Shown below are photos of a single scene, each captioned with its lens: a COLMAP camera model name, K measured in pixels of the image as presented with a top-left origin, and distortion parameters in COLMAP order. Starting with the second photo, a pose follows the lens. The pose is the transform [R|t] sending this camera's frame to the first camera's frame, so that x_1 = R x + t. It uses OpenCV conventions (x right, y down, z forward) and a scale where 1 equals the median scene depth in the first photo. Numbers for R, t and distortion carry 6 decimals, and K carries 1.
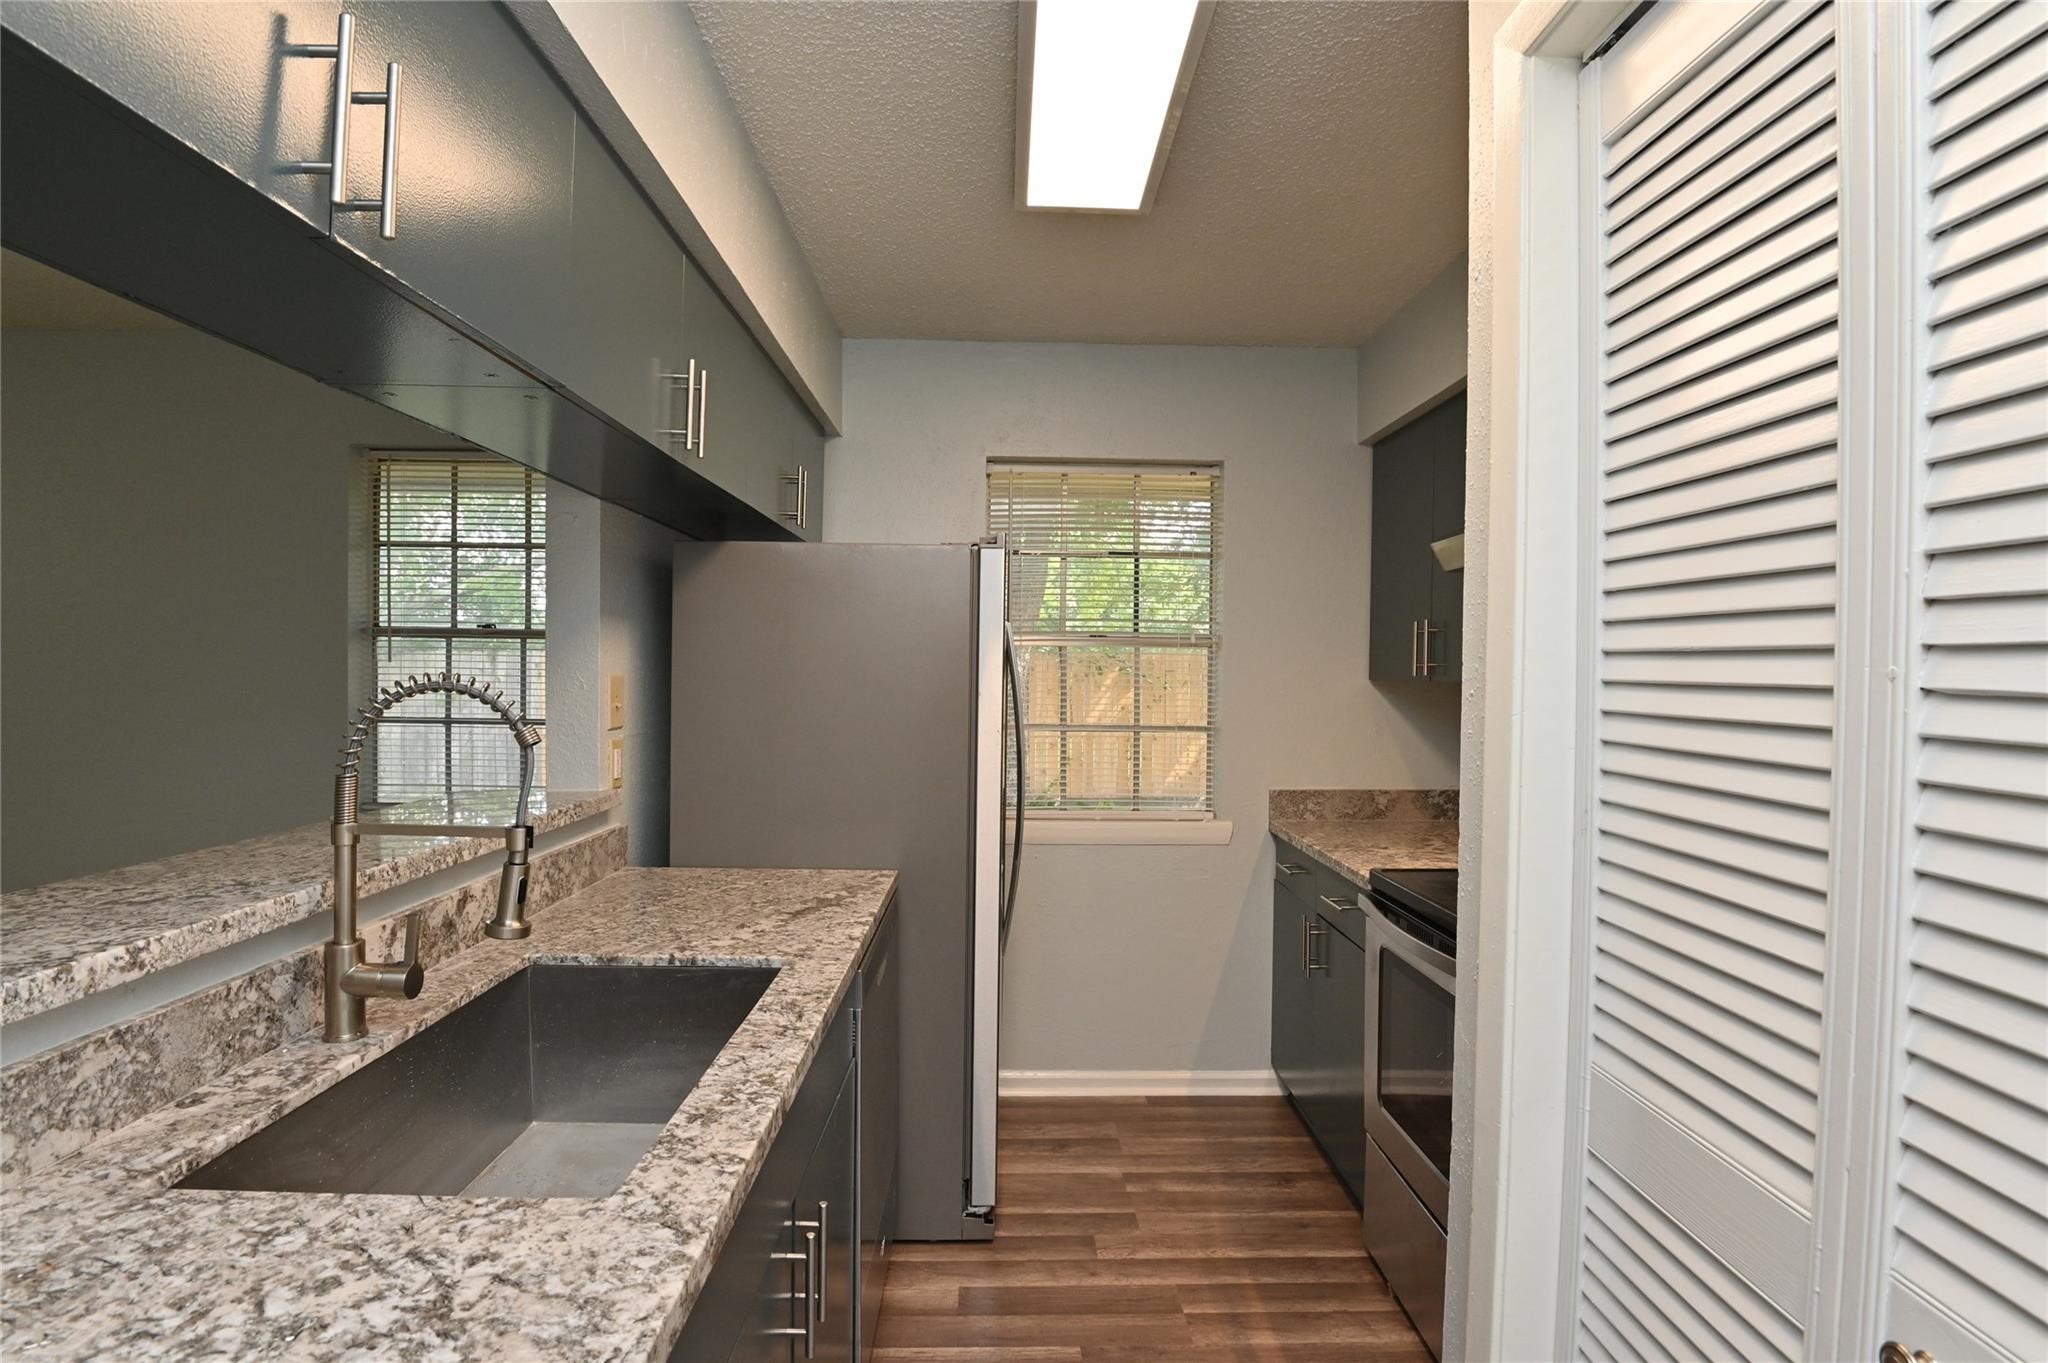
lens RADIAL K [[1003.7, 0, 1022.5], [0, 1003.7, 682.8], [0, 0, 1]] dist [-0.018886, -0.000531]
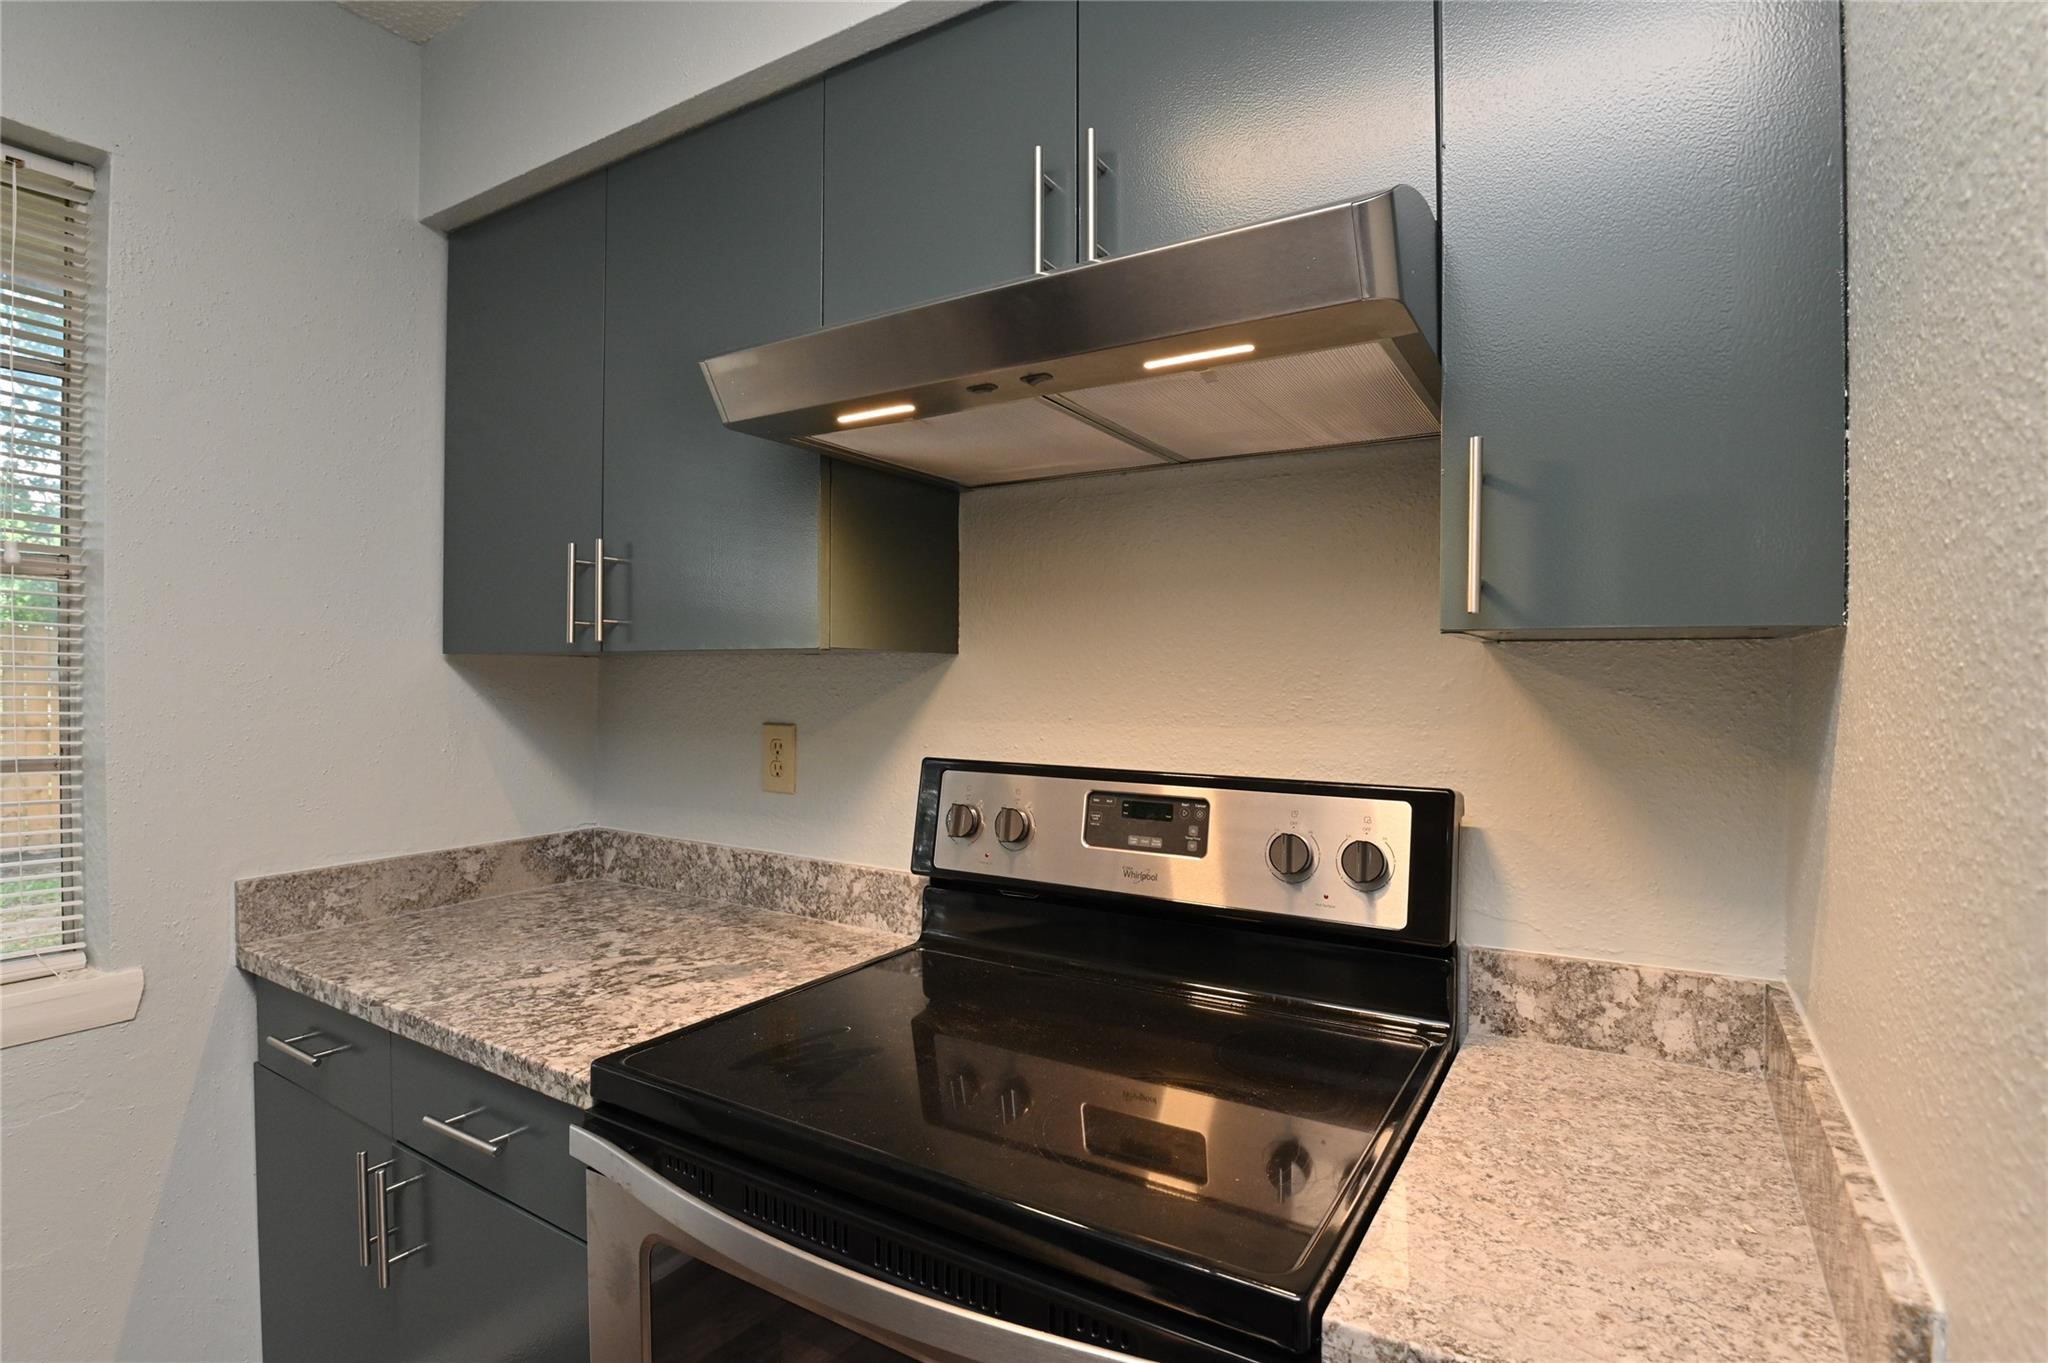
lens RADIAL K [[1003.7, 0, 1016.2], [0, 1003.7, 686.4], [0, 0, 1]] dist [-0.018886, -0.000531]
pose [[0.552551, -0.016176, 0.833322, 0.059576], [0.009248, 0.999869, 0.013277, 0.010535], [-0.833428, 0.000370, 0.552628, 0.428646]]
